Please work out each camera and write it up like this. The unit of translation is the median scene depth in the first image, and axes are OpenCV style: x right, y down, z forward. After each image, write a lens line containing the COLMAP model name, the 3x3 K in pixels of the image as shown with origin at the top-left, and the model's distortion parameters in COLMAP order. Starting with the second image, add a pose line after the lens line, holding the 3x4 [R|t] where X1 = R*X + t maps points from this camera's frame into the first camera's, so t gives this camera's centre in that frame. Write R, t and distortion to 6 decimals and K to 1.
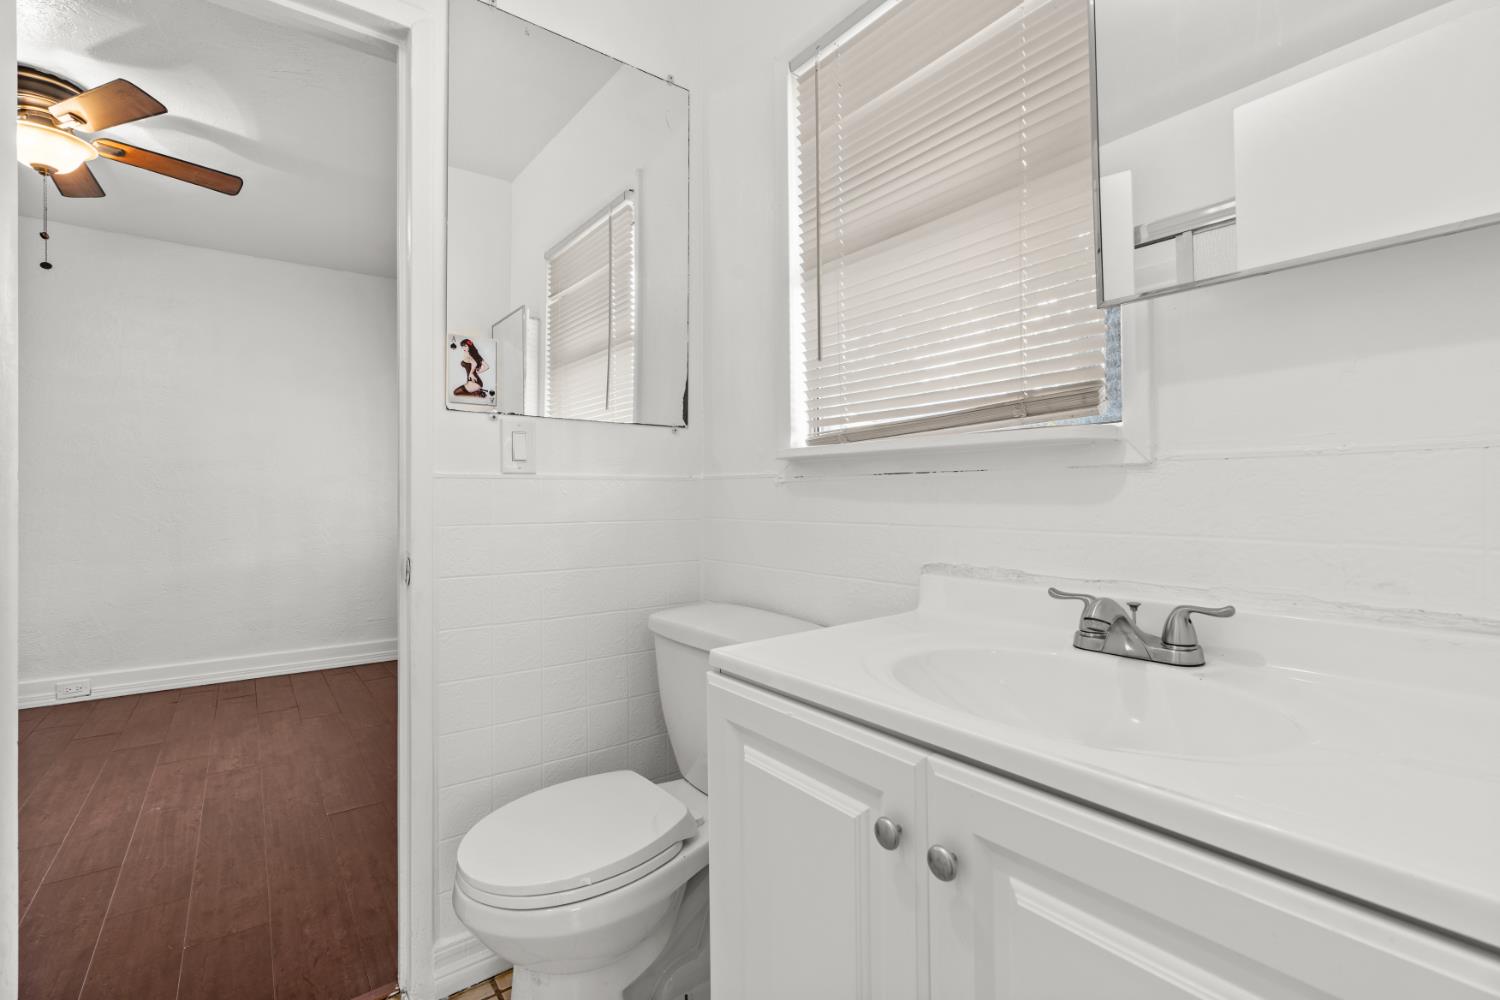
lens RADIAL K [[664.2, 0, 742.2], [0, 664.2, 494.0], [0, 0, 1]] dist [-0.011039, 0.003804]
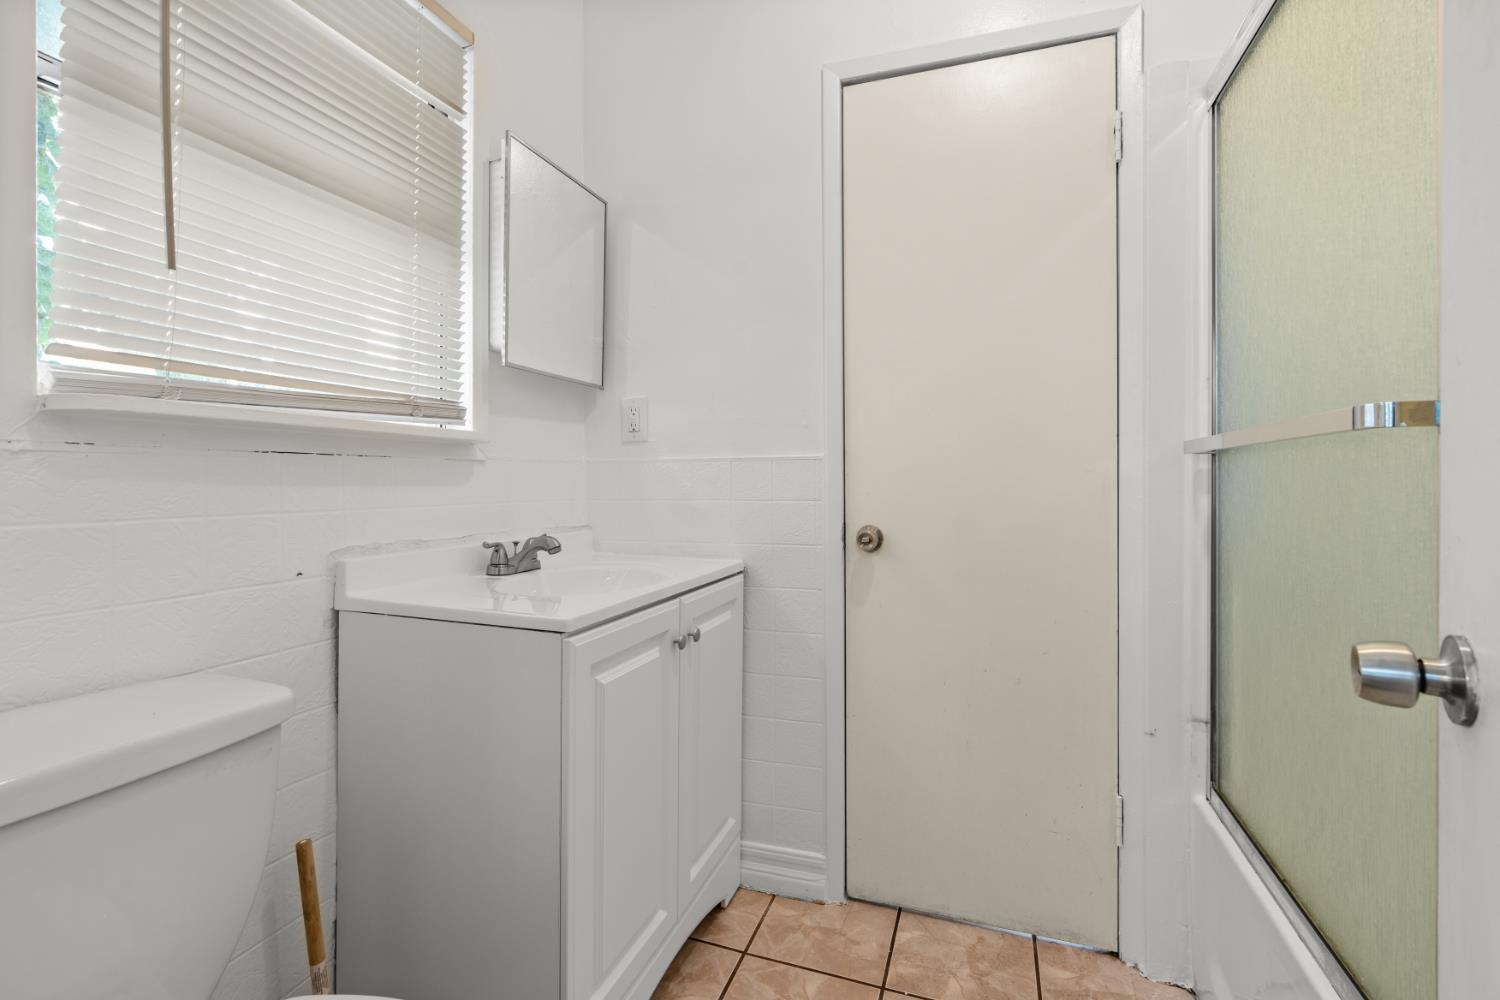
lens RADIAL K [[664.2, 0, 739.1], [0, 664.2, 486.7], [0, 0, 1]] dist [-0.011039, 0.003804]
pose [[-0.538774, -0.000107, 0.842450, -0.917604], [0.003239, 0.999992, 0.002198, 0.014985], [-0.842444, 0.003913, -0.538770, 1.113703]]
